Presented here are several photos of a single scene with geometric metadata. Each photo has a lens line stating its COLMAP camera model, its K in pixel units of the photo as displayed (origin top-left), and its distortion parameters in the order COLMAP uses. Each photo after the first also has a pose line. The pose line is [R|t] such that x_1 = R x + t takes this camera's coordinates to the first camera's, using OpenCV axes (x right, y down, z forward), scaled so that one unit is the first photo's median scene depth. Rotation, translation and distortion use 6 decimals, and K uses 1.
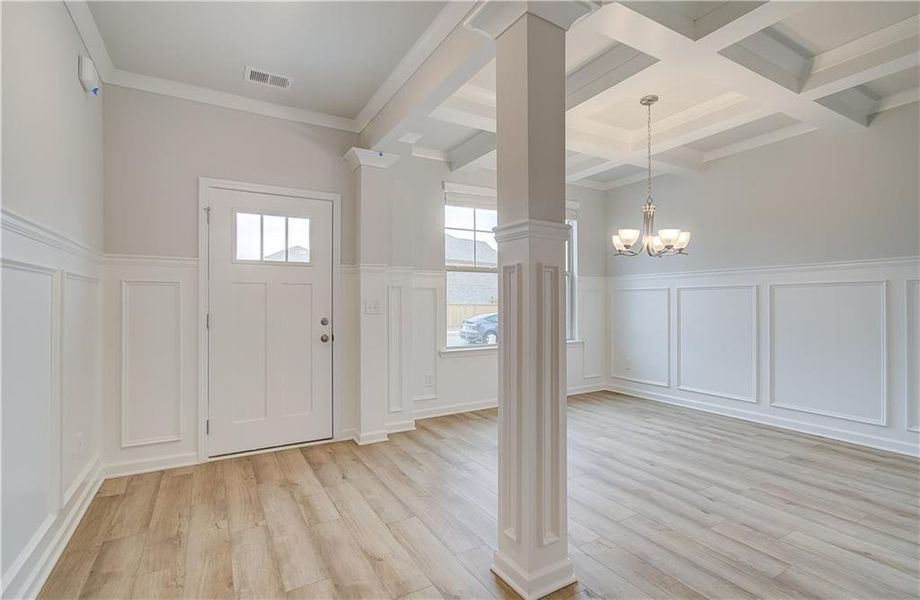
lens RADIAL K [[439.9, 0, 467.4], [0, 439.9, 302.5], [0, 0, 1]] dist [0.008997, -0.000779]
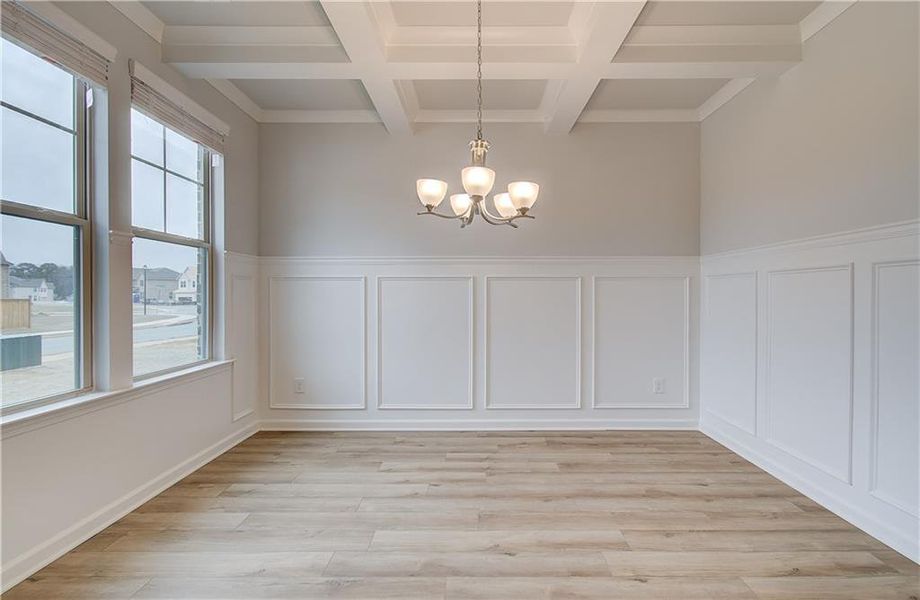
lens RADIAL K [[439.9, 0, 465.8], [0, 439.9, 298.3], [0, 0, 1]] dist [0.008997, -0.000779]
pose [[0.512844, -0.005789, 0.858462, -0.138938], [0.000182, 0.999978, 0.006635, -0.001573], [-0.858482, -0.003246, 0.512834, 0.666603]]
